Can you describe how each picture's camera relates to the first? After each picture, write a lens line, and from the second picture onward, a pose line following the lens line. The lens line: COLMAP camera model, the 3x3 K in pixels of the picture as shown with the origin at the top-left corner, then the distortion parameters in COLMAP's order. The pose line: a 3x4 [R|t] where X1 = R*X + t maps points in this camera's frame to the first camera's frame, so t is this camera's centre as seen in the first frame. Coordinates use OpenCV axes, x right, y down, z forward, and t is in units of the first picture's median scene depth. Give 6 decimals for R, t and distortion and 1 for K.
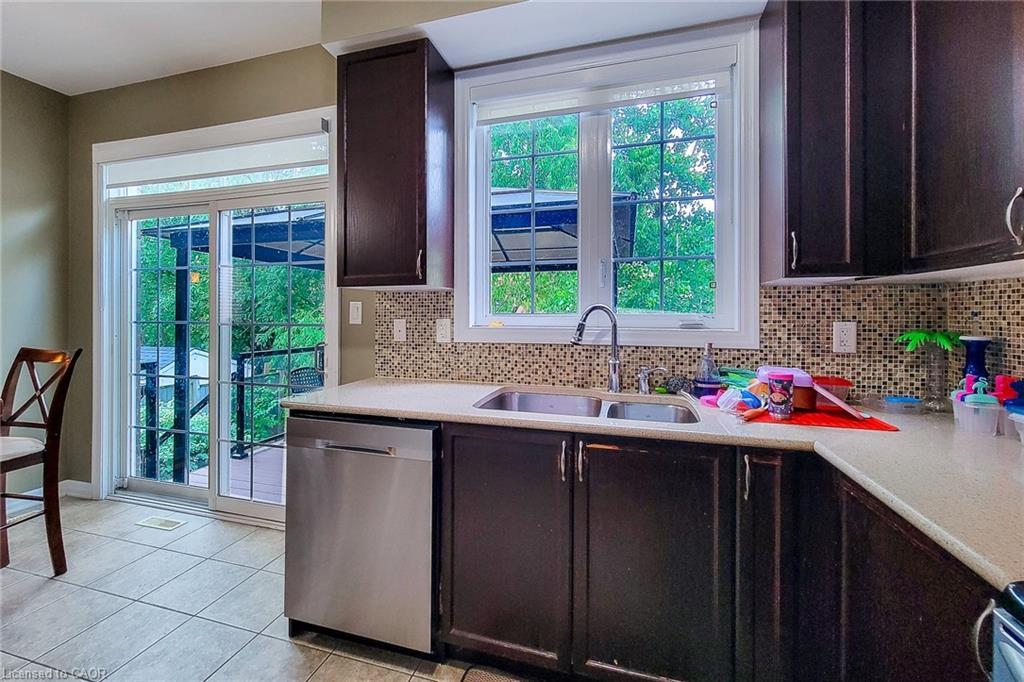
lens RADIAL K [[427.6, 0, 492.1], [0, 427.6, 316.6], [0, 0, 1]] dist [0.001833, 0.002675]
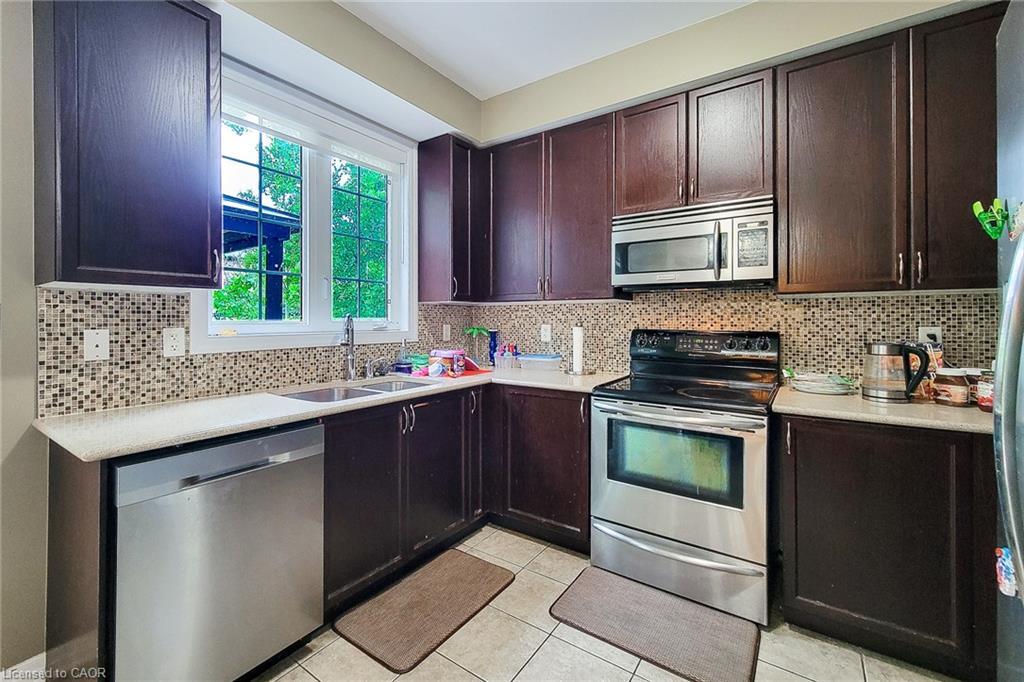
lens RADIAL K [[427.6, 0, 499.0], [0, 427.6, 323.8], [0, 0, 1]] dist [0.001833, 0.002675]
pose [[0.324387, -0.010853, 0.945862, -0.729541], [0.008456, 0.999927, 0.008573, -0.004329], [-0.945887, 0.005218, 0.324455, 0.136733]]
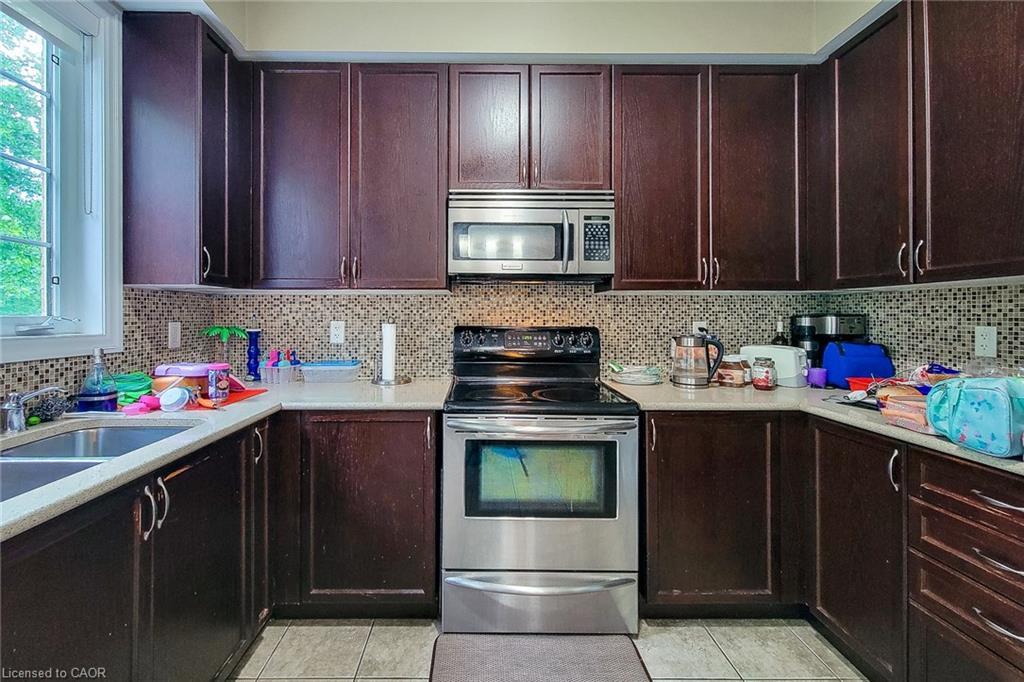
lens RADIAL K [[427.6, 0, 475.1], [0, 427.6, 317.6], [0, 0, 1]] dist [0.001833, 0.002675]
pose [[-0.277983, -0.007574, 0.960556, -0.459786], [0.005557, 0.999939, 0.009493, -0.005798], [-0.960570, 0.007977, -0.277924, 0.428740]]
